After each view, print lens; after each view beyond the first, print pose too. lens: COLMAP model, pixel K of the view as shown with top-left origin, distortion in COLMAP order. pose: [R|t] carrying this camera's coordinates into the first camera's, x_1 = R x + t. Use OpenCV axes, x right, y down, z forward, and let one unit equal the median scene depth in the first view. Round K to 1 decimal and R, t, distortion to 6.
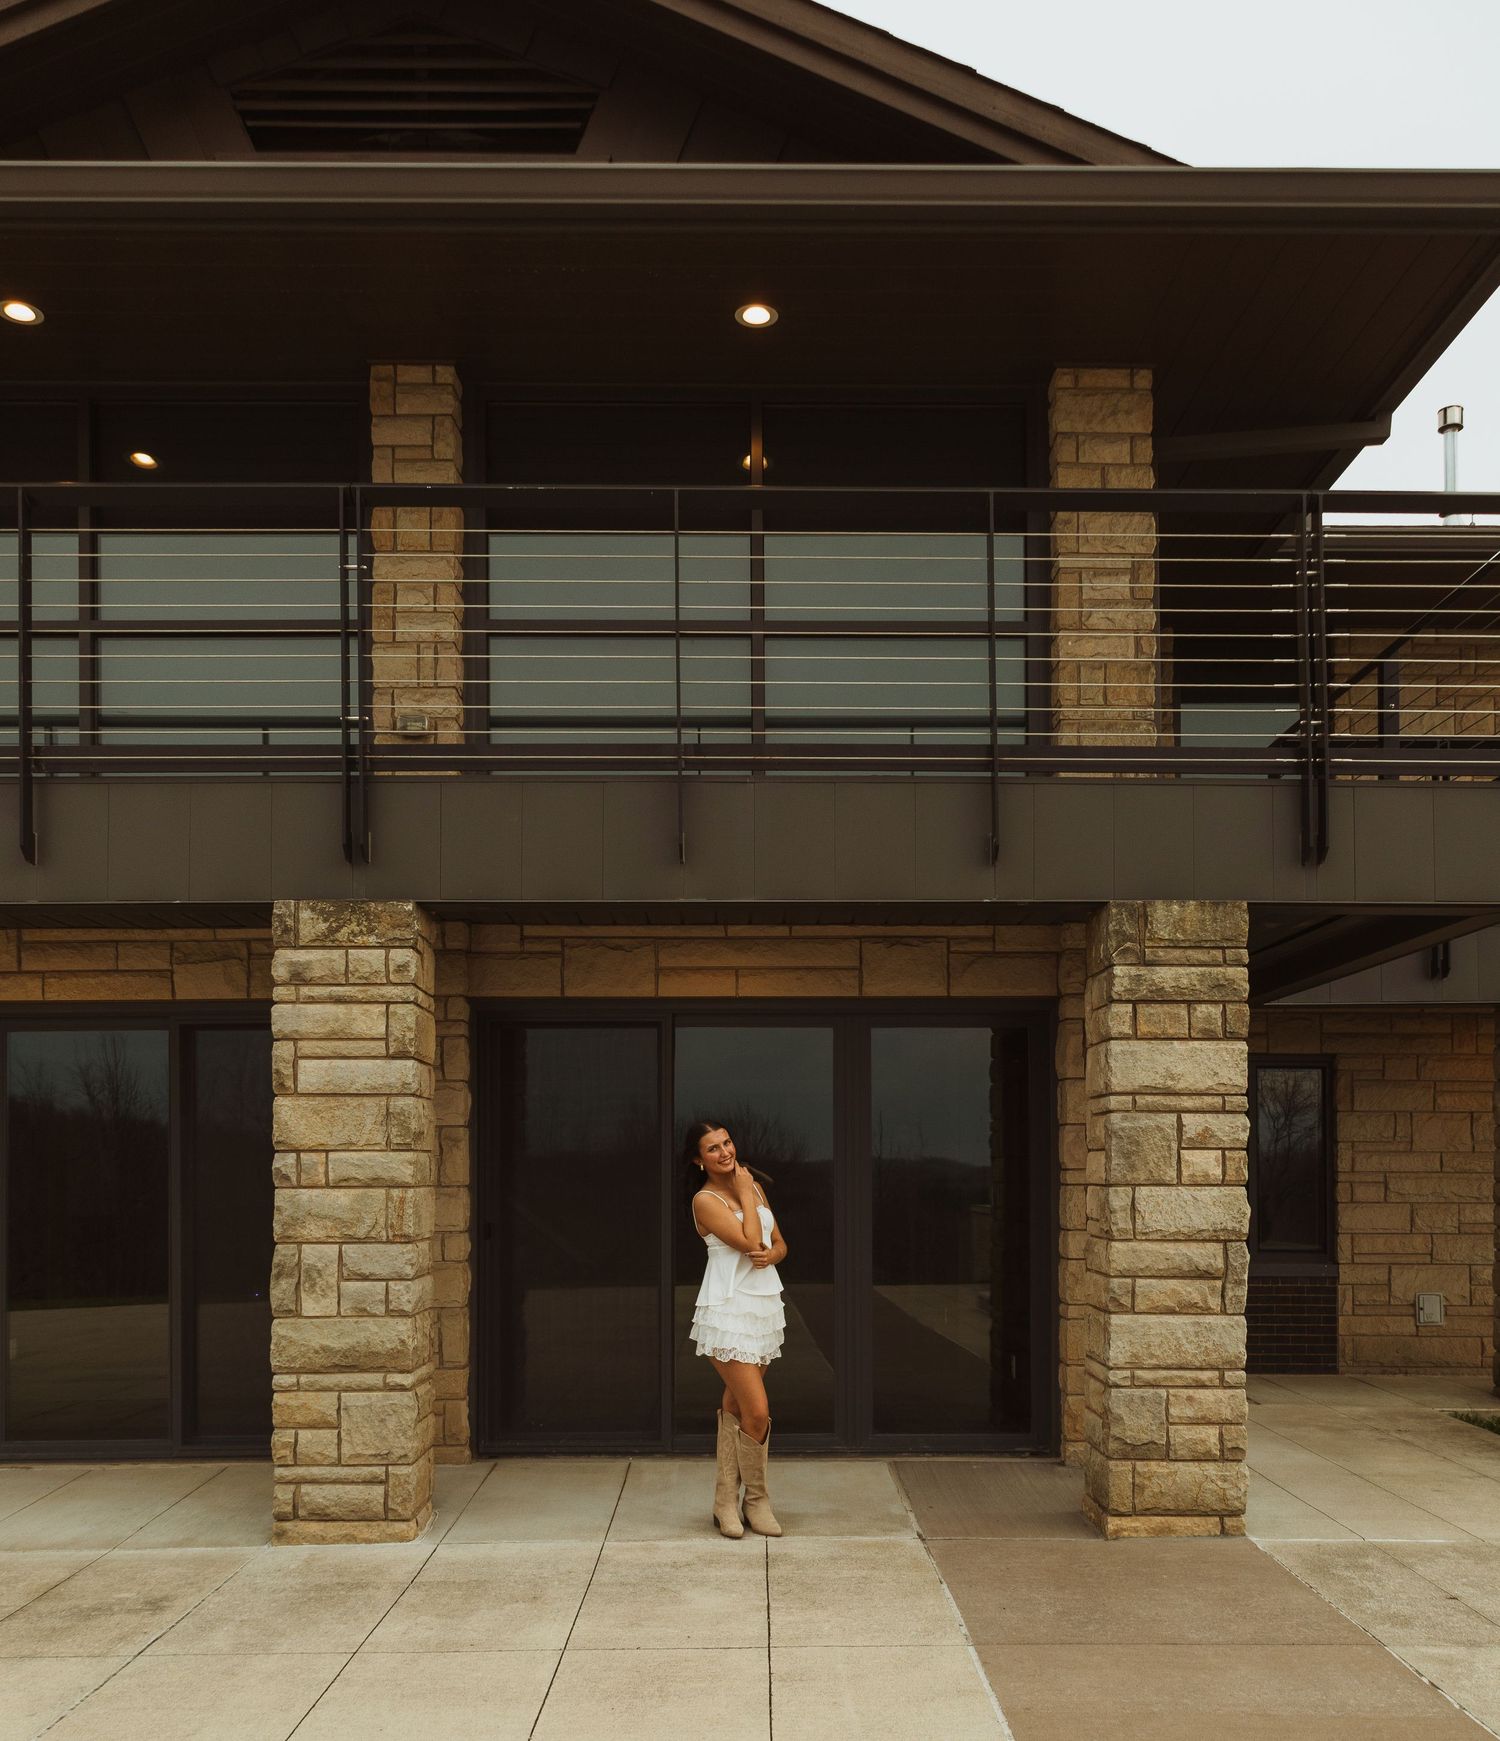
lens RADIAL K [[1559.7, 0, 751.5], [0, 1559.7, 1194.5], [0, 0, 1]] dist [-0.007479, 0.009230]
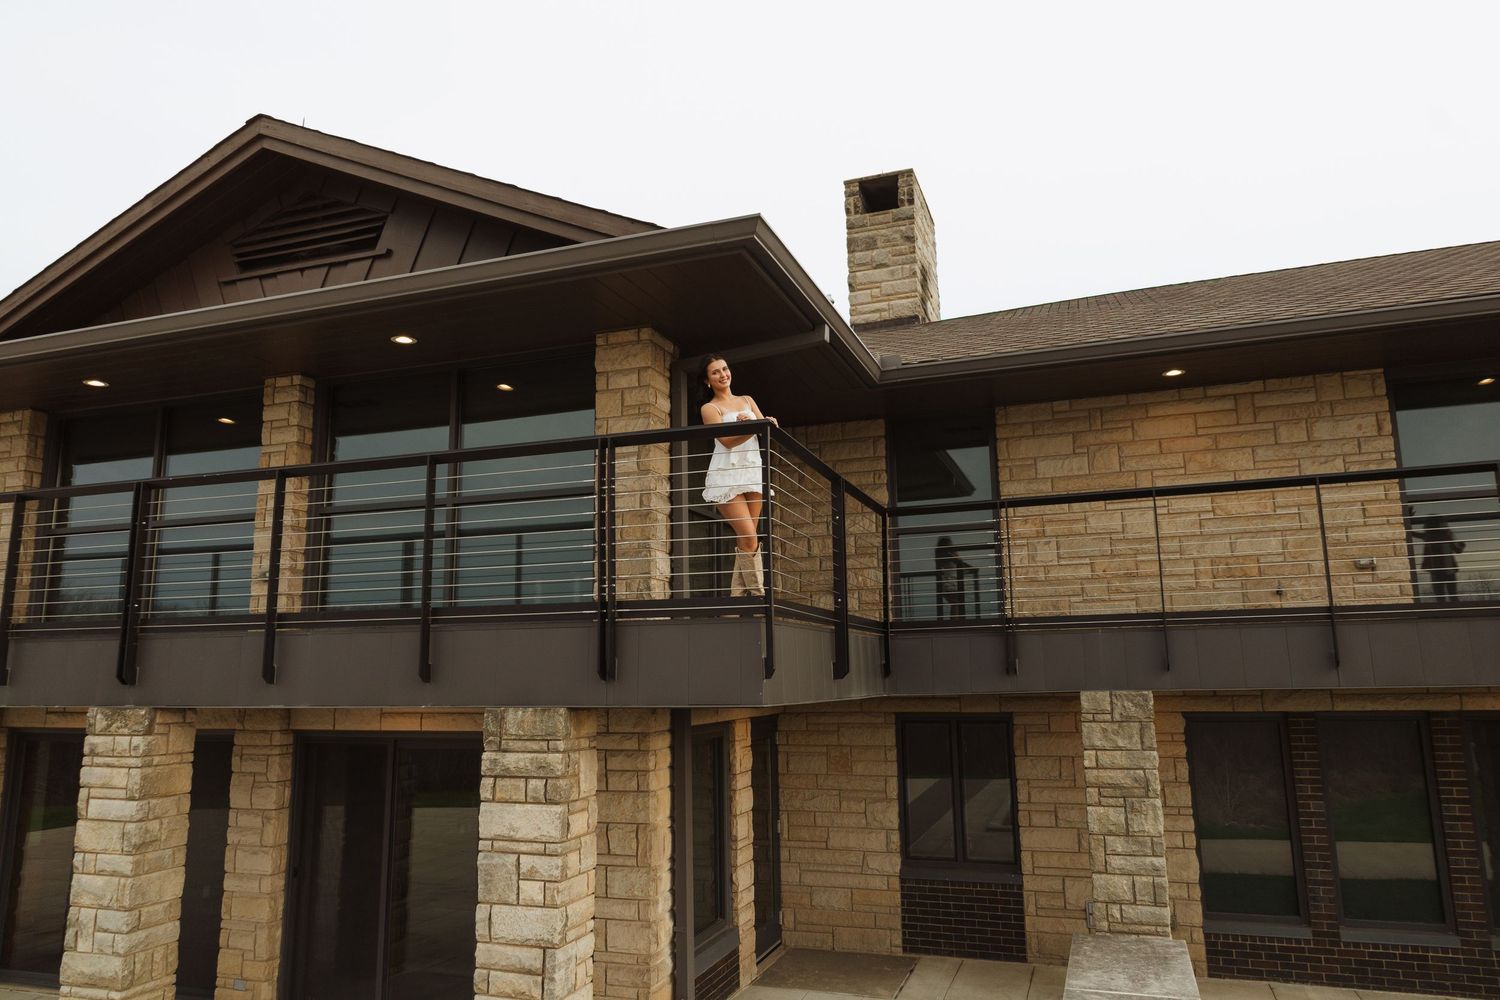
lens RADIAL K [[1013.9, 0, 750.0], [0, 1013.9, 500.0], [0, 0, 1]] dist [-0.004960, 0.000462]
pose [[0.938225, -0.067650, -0.339348, 0.830346], [0.009416, 0.985331, -0.170395, -0.218028], [0.345898, 0.156673, 0.925099, 0.133658]]
